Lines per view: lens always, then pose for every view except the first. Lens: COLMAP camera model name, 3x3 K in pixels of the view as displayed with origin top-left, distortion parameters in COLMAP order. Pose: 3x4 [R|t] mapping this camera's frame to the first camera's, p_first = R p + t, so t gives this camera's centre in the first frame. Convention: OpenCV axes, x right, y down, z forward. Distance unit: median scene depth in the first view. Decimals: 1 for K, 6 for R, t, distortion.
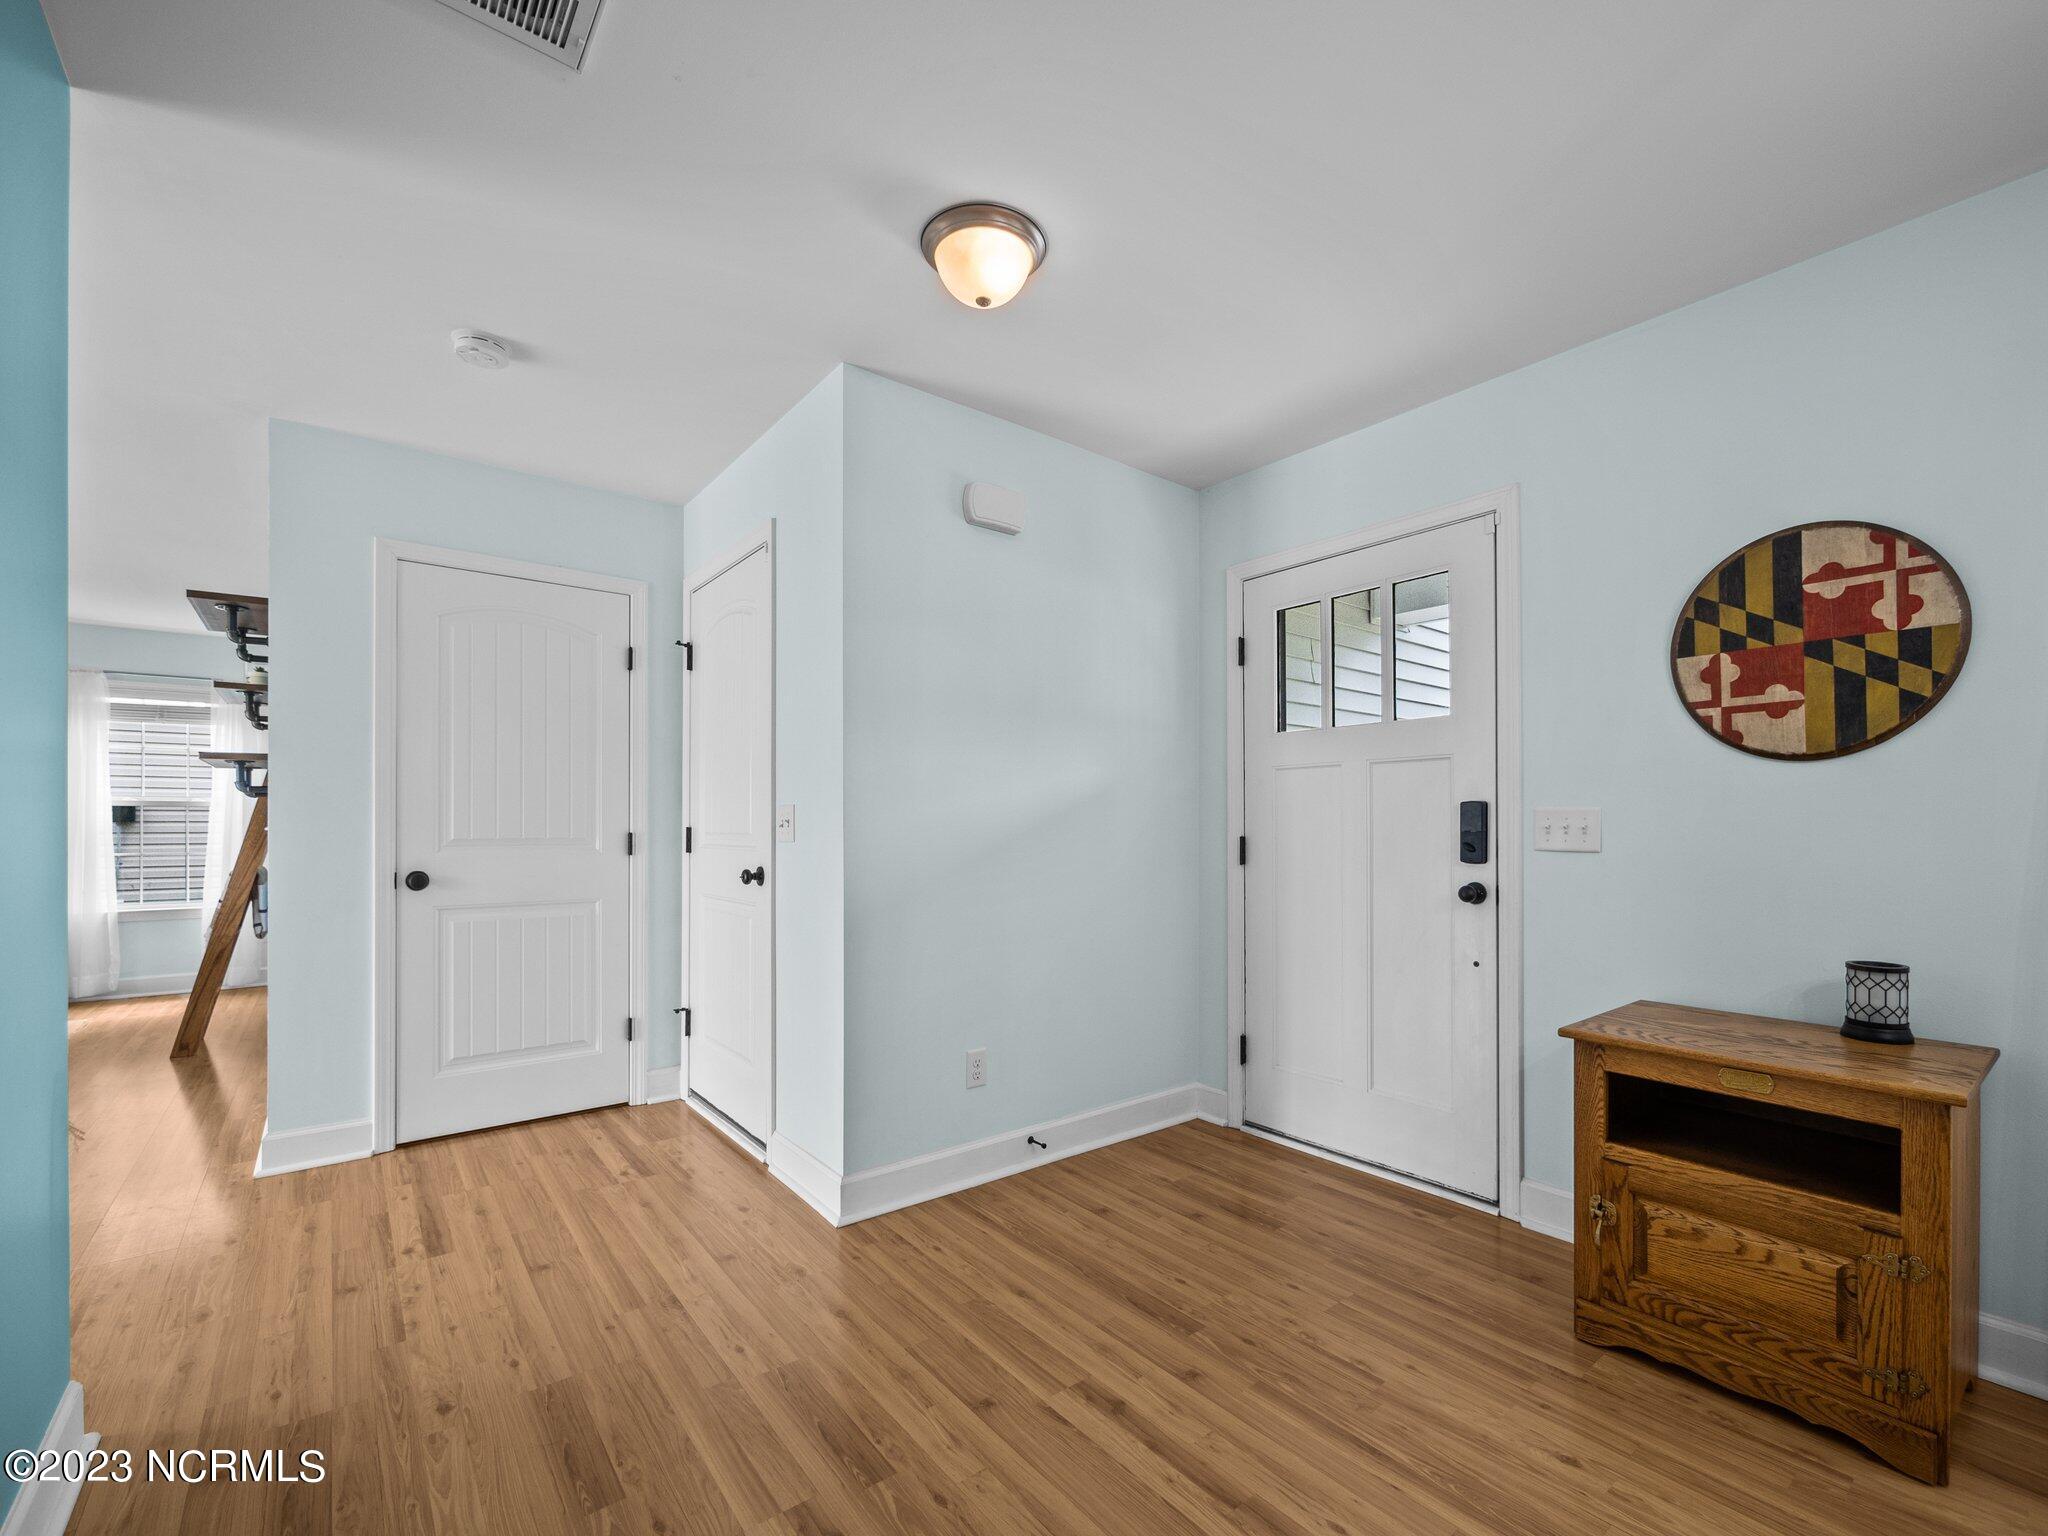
lens RADIAL K [[876.8, 0, 1036.8], [0, 876.8, 822.2], [0, 0, 1]] dist [-0.004756, 0.001660]
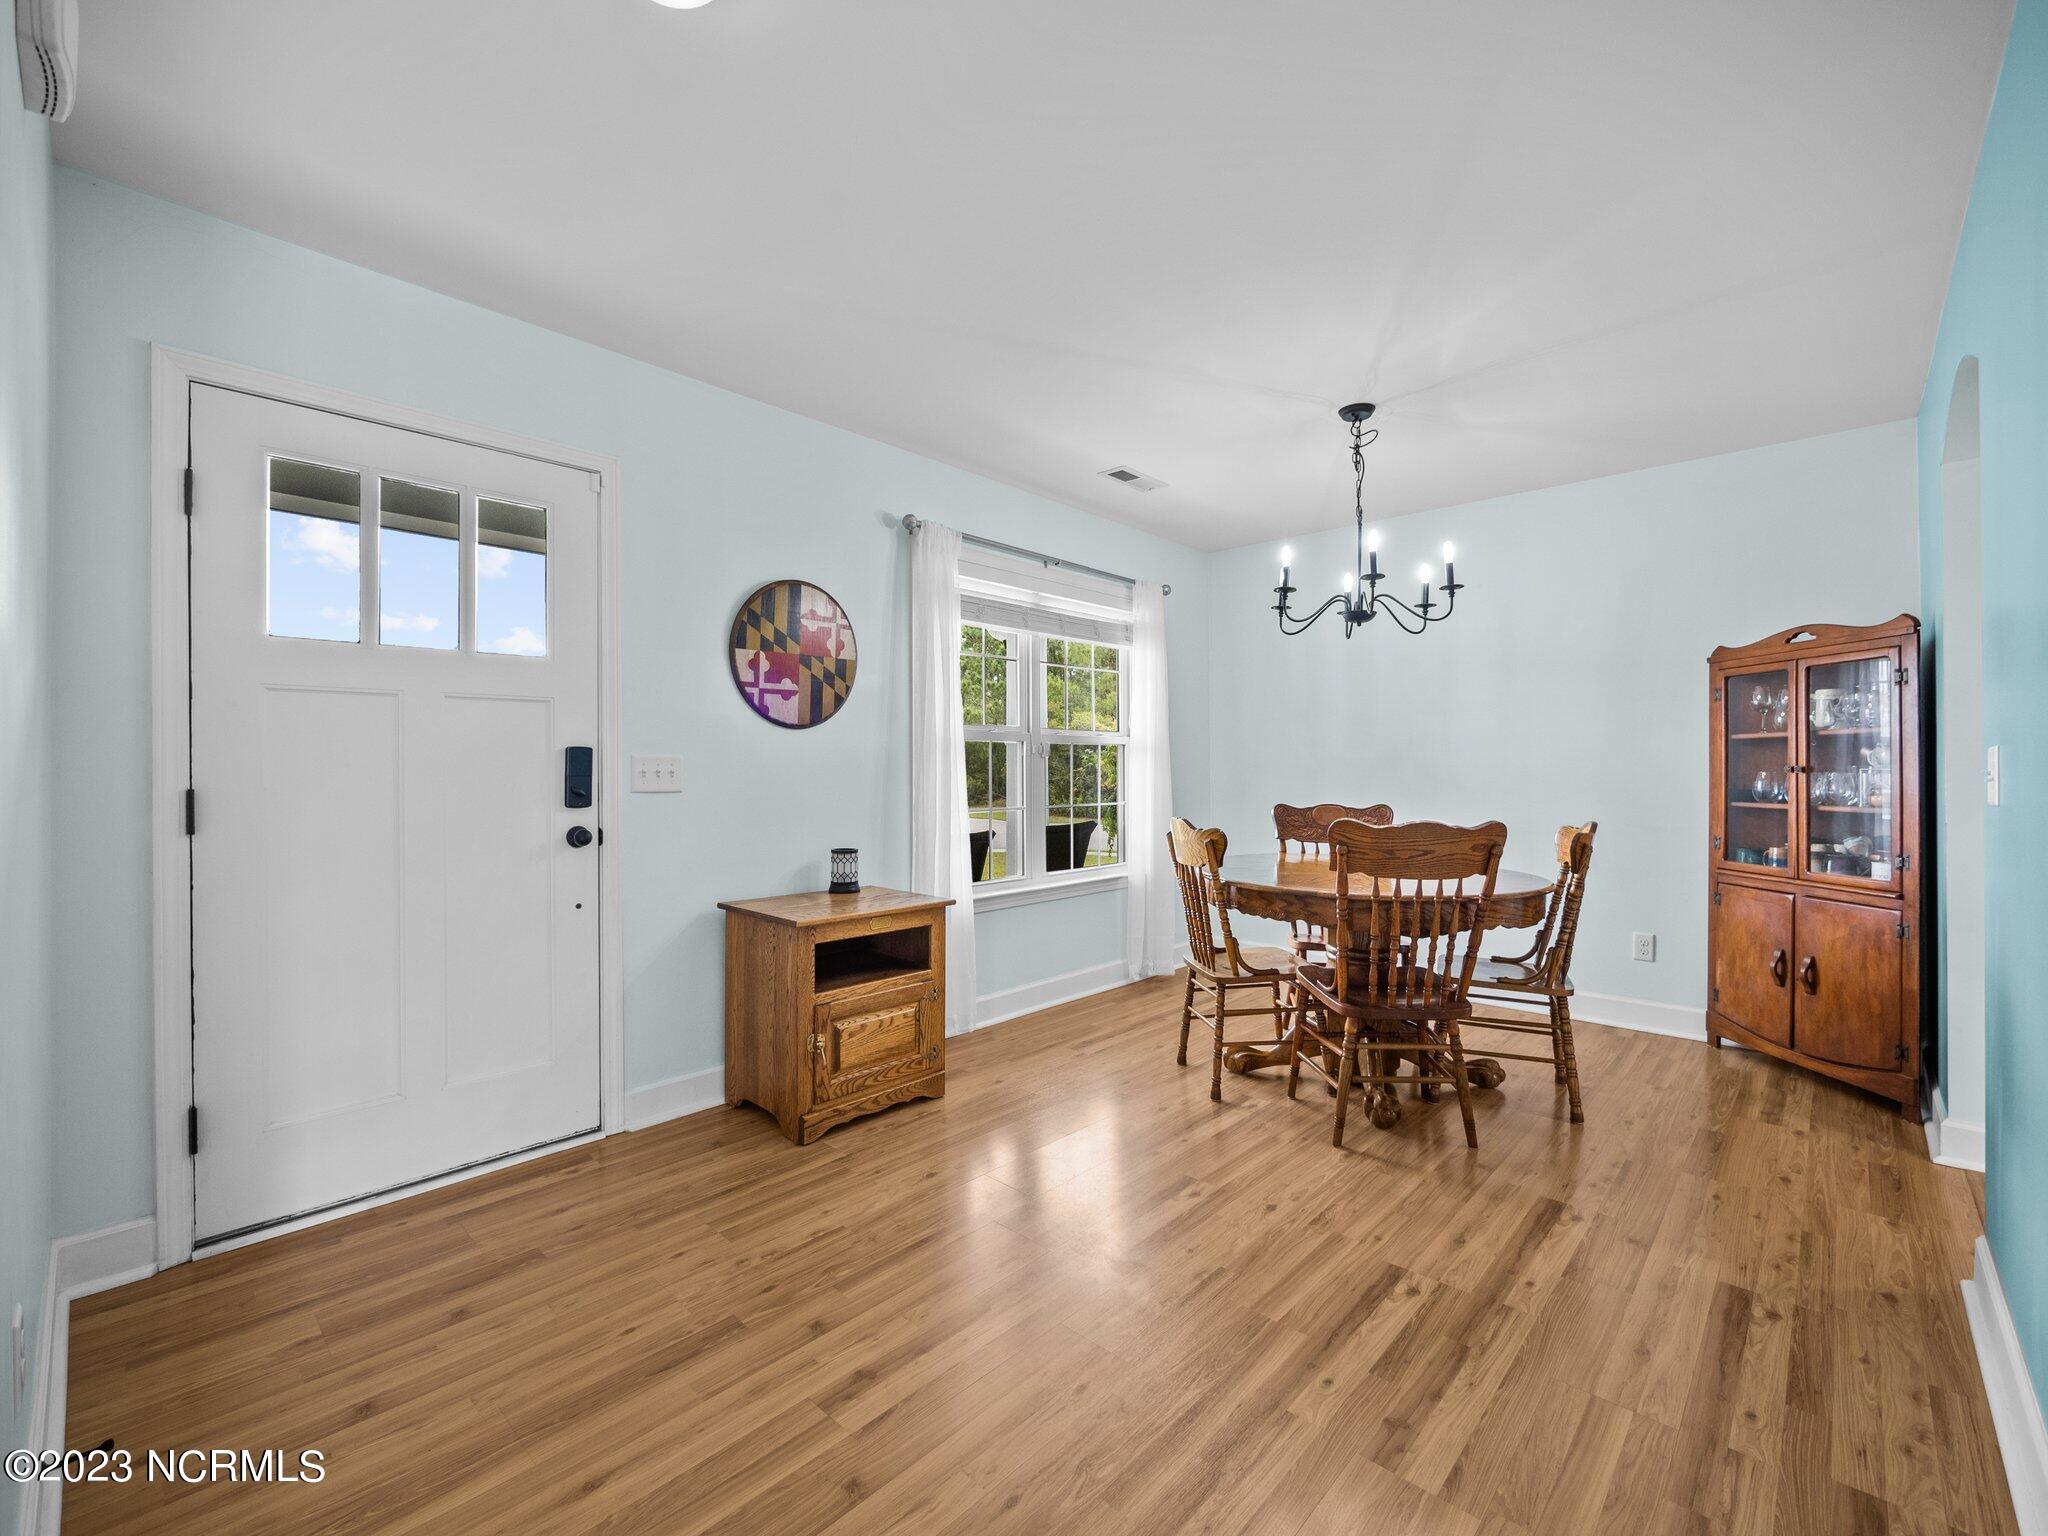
lens RADIAL K [[876.8, 0, 1015.2], [0, 876.8, 764.9], [0, 0, 1]] dist [-0.004756, 0.001660]
pose [[-0.129521, 0.003306, 0.991571, -0.741638], [-0.002407, 0.999990, -0.003648, -0.000346], [-0.991574, -0.002859, -0.129512, 0.806098]]
